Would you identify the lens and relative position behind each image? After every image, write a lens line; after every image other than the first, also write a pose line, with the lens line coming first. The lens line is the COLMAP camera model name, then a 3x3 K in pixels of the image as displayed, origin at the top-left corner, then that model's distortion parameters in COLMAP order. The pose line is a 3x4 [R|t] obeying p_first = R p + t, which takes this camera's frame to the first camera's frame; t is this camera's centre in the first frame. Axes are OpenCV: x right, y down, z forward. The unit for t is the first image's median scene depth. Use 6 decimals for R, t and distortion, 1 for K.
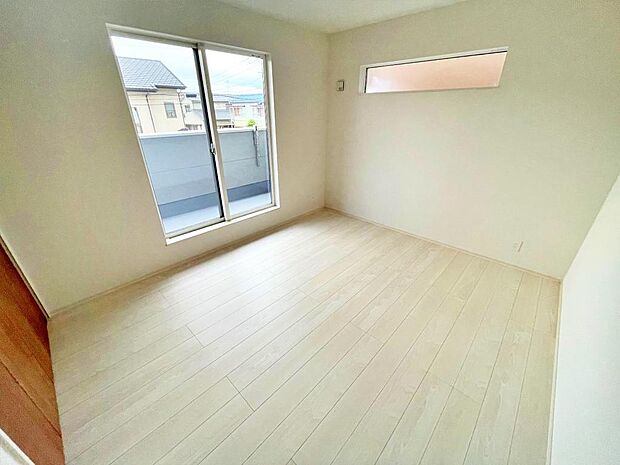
lens RADIAL K [[251.3, 0, 310.0], [0, 251.3, 232.5], [0, 0, 1]] dist [0.000657, 0.000107]
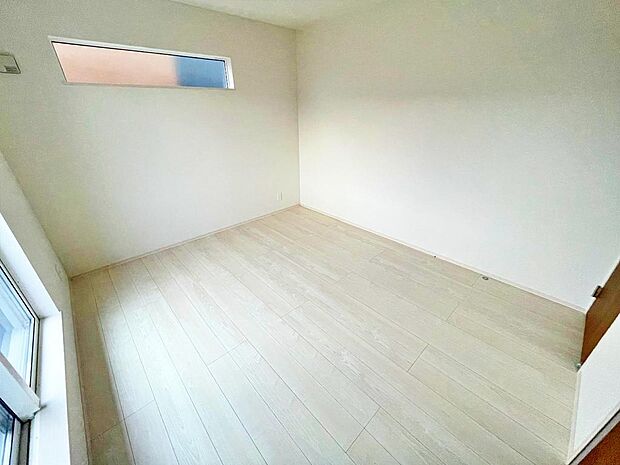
lens RADIAL K [[251.3, 0, 310.0], [0, 251.3, 232.5], [0, 0, 1]] dist [0.000657, 0.000107]
pose [[0.059342, -0.447542, 0.892292, -0.511710], [0.441936, 0.813275, 0.378519, -0.219337], [-0.895081, 0.371874, 0.246046, 0.444478]]
